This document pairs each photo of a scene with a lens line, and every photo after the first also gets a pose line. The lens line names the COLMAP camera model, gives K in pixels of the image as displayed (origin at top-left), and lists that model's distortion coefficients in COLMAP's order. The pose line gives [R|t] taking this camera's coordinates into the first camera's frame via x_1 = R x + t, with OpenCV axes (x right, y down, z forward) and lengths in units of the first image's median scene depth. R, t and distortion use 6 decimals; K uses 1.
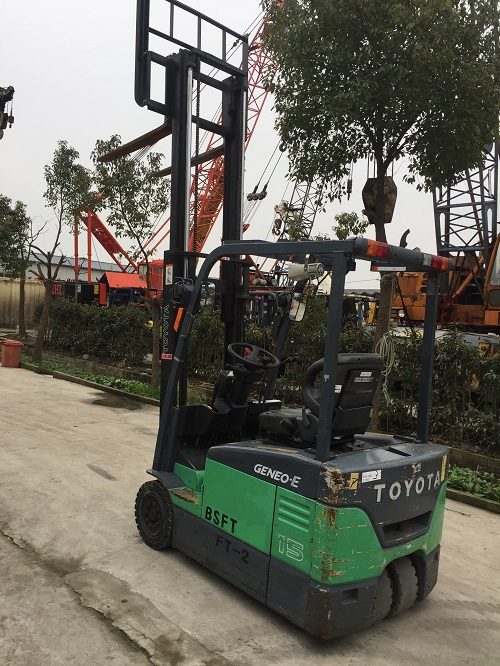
lens RADIAL K [[576.1, 0, 252.3], [0, 576.1, 340.7], [0, 0, 1]] dist [0.089180, -0.123995]
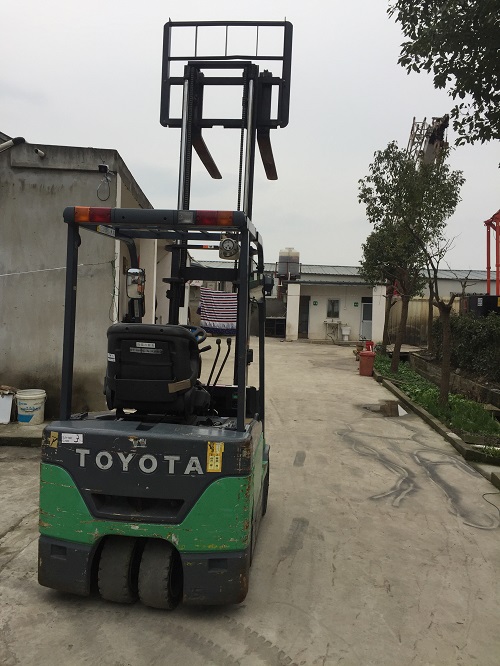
lens RADIAL K [[576.1, 0, 252.3], [0, 576.1, 340.7], [0, 0, 1]] dist [0.089180, -0.123995]
pose [[0.659538, -0.005554, -0.751651, 1.110768], [-0.026156, 0.999198, -0.030334, 0.080417], [0.751216, 0.039667, 0.658863, 0.528678]]
